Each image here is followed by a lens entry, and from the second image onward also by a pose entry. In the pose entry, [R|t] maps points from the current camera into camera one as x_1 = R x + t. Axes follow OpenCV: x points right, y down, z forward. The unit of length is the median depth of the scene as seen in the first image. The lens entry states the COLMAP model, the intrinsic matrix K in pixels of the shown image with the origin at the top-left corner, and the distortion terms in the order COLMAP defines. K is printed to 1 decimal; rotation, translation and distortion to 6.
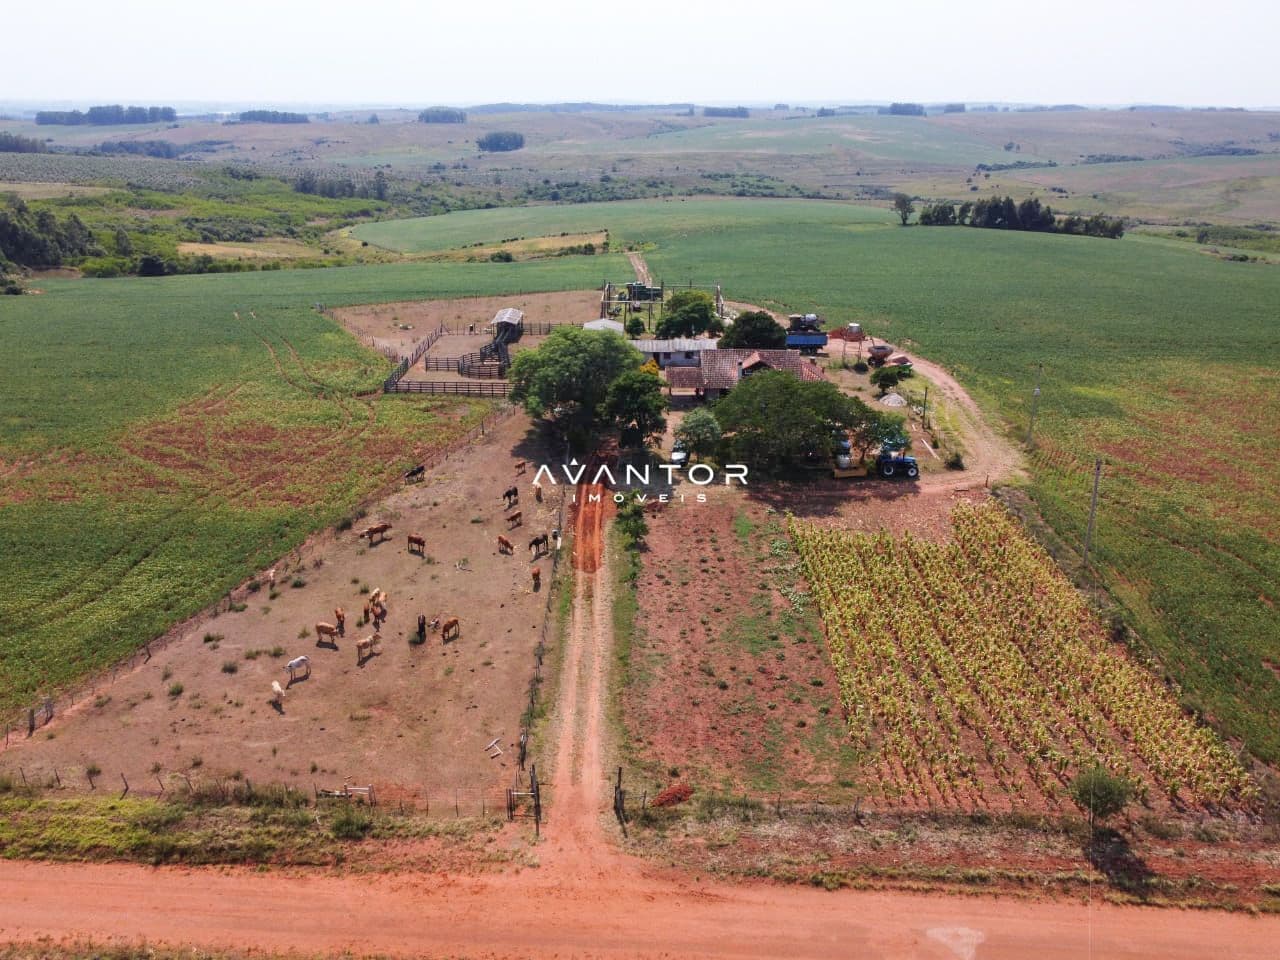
lens RADIAL K [[975.3, 0, 635.2], [0, 975.3, 479.6], [0, 0, 1]] dist [-0.002881, 0.004443]
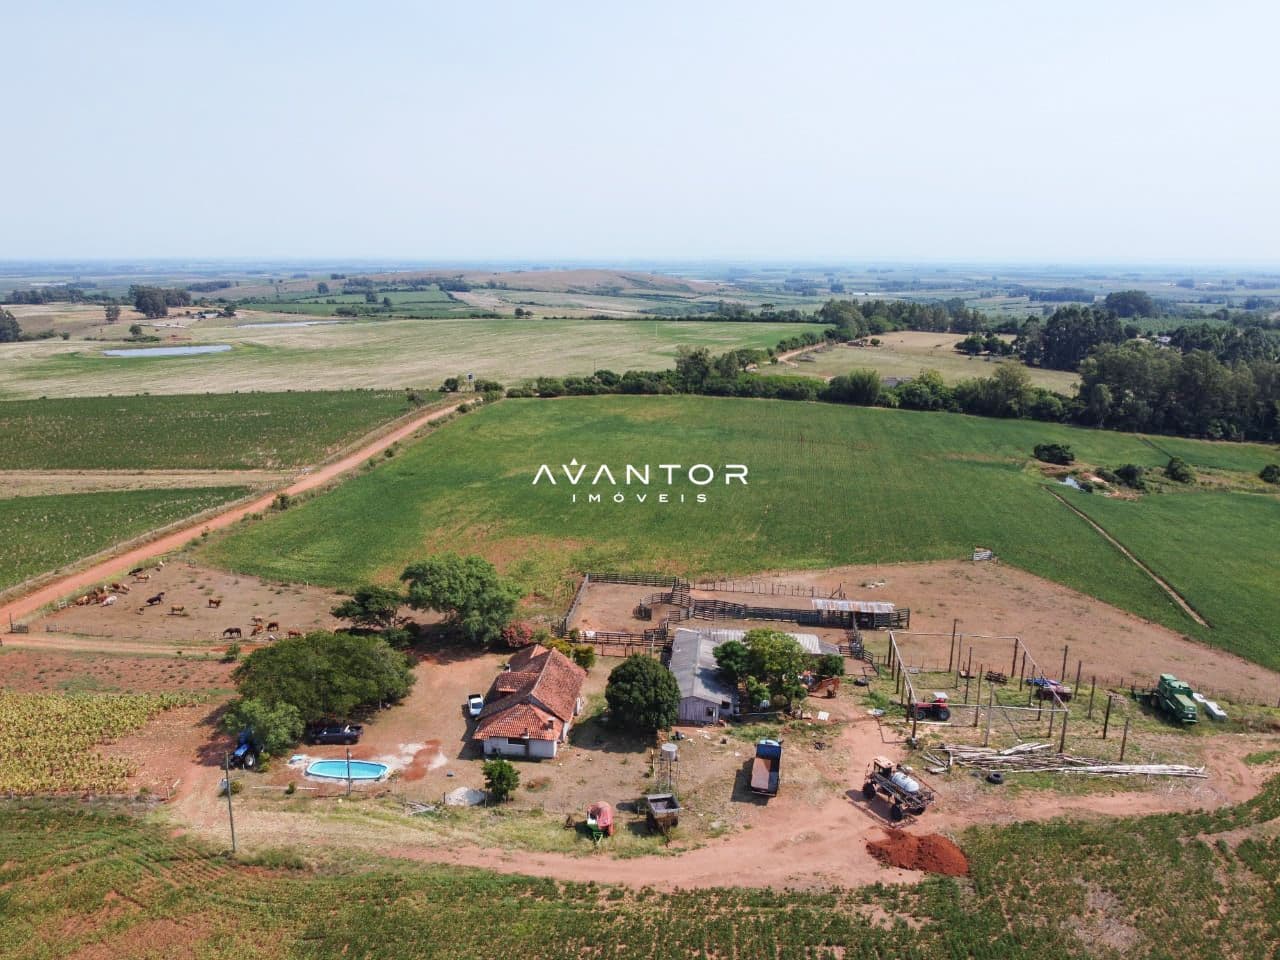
lens RADIAL K [[974.1, 0, 635.6], [0, 974.1, 479.1], [0, 0, 1]] dist [-0.000544, -0.003068]
pose [[-0.088162, 0.213567, -0.972942, 0.894595], [-0.367678, 0.900794, 0.231047, -0.503548], [0.925765, 0.378099, -0.000892, 0.988549]]
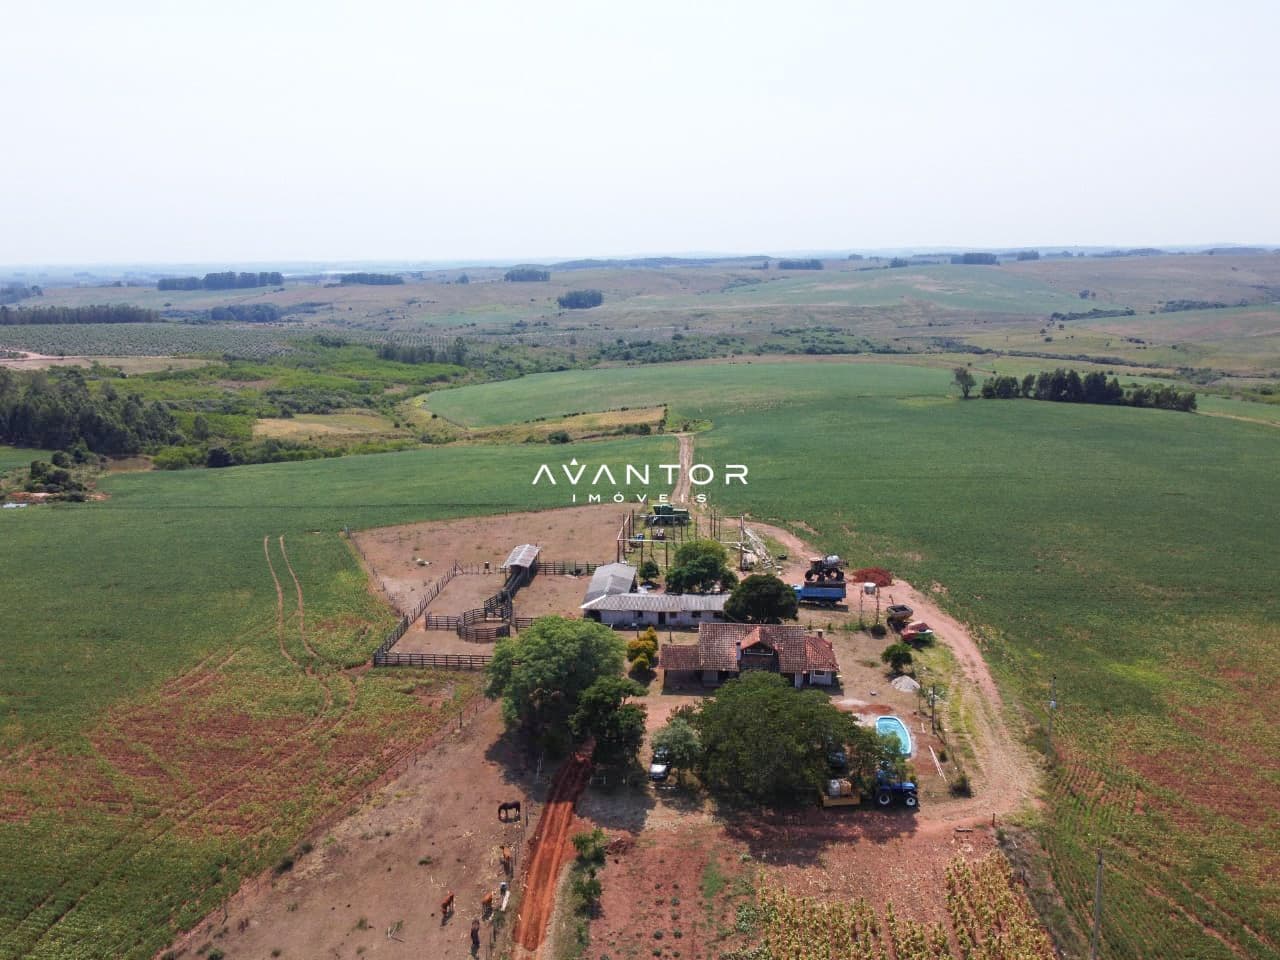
lens RADIAL K [[974.1, 0, 635.6], [0, 974.1, 479.1], [0, 0, 1]] dist [-0.000544, -0.003068]
pose [[0.996668, -0.003015, -0.081512, 0.081005], [-0.008558, 0.989937, -0.141252, -0.134788], [0.081118, 0.141478, 0.986612, 0.036682]]
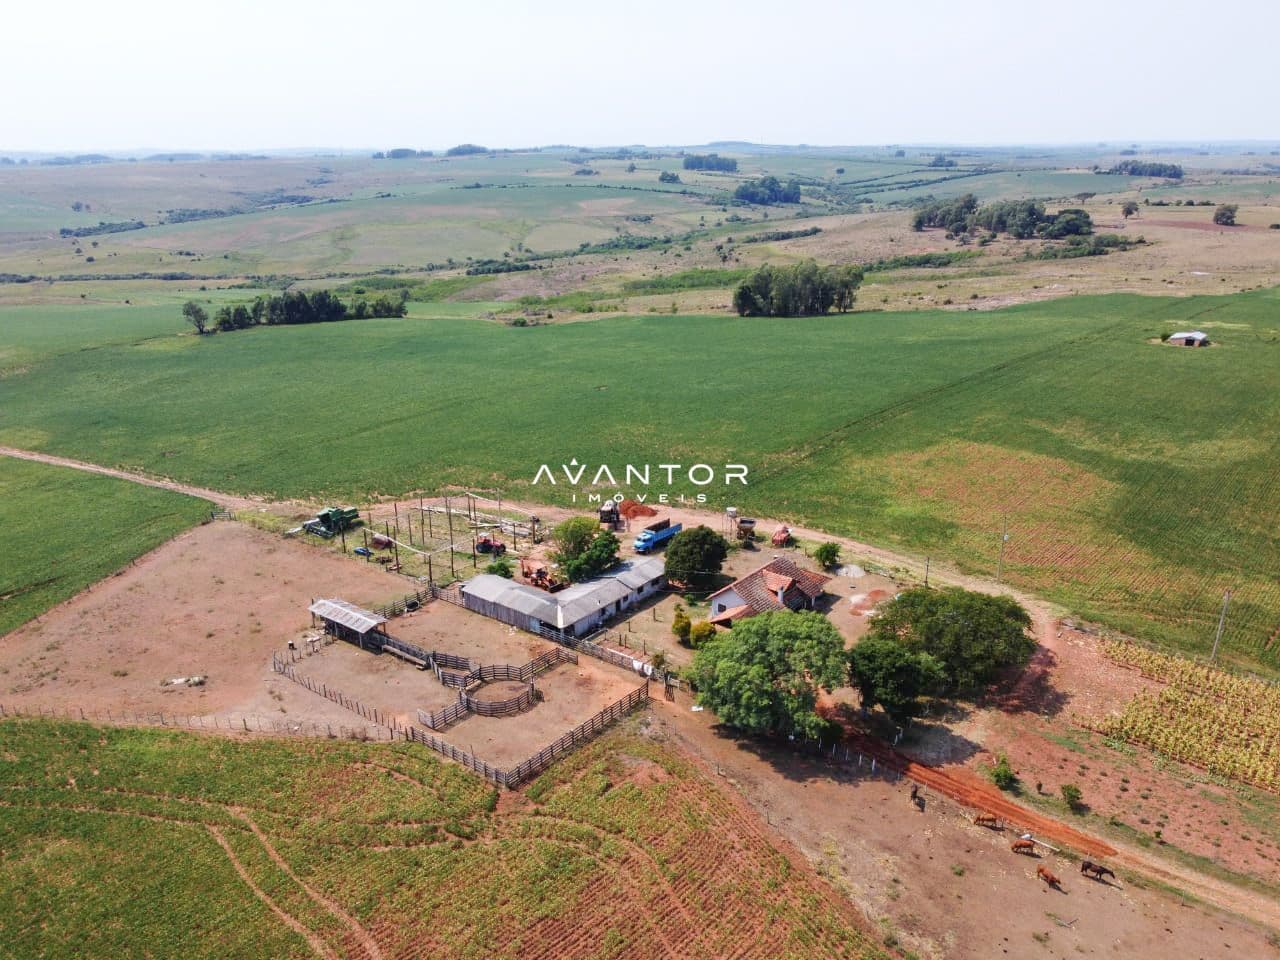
lens RADIAL K [[974.1, 0, 635.6], [0, 974.1, 479.1], [0, 0, 1]] dist [-0.000544, -0.003068]
pose [[0.623306, -0.264525, 0.735878, -0.663845], [0.294101, 0.951255, 0.092835, -0.345492], [-0.724565, 0.158558, 0.670720, 0.390188]]
